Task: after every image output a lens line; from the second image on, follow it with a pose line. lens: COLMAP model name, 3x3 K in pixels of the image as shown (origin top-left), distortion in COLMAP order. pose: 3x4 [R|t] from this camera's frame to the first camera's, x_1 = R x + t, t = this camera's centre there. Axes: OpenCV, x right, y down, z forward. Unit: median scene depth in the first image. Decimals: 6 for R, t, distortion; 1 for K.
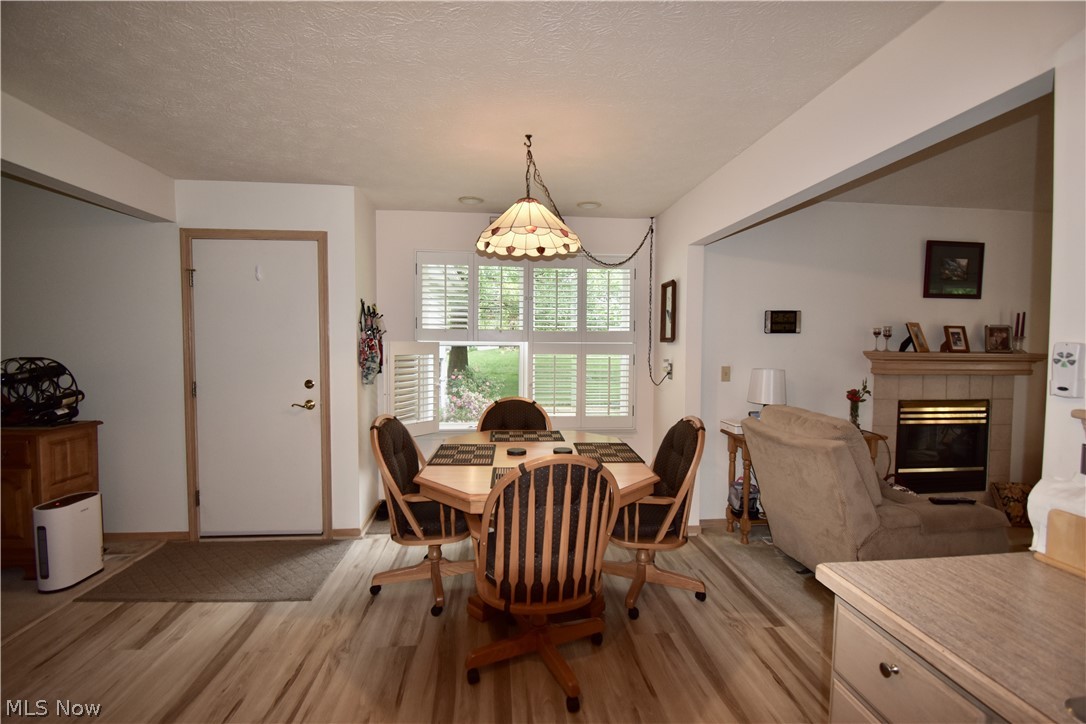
lens RADIAL K [[485.5, 0, 543.0], [0, 485.5, 362.0], [0, 0, 1]] dist [0.002711, -0.000309]
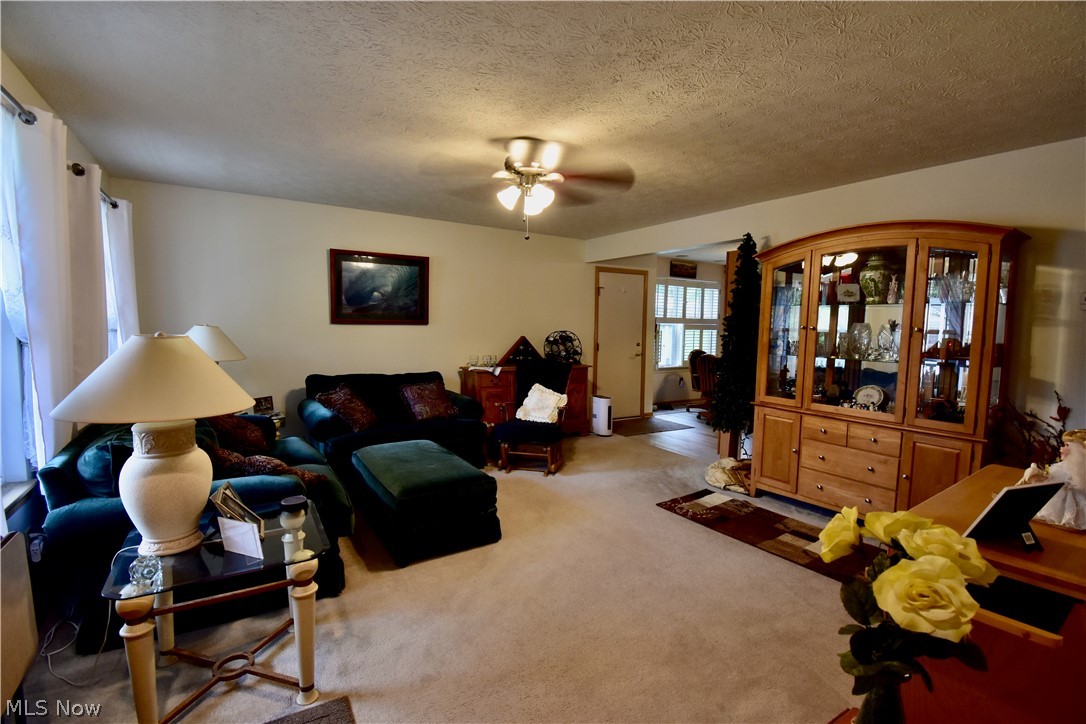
lens RADIAL K [[485.5, 0, 543.0], [0, 485.5, 362.0], [0, 0, 1]] dist [0.002711, -0.000309]
pose [[0.887757, -0.025434, 0.459610, -1.816107], [-0.001397, 0.998319, 0.057943, 0.001252], [-0.460311, -0.052082, 0.886229, -0.677401]]
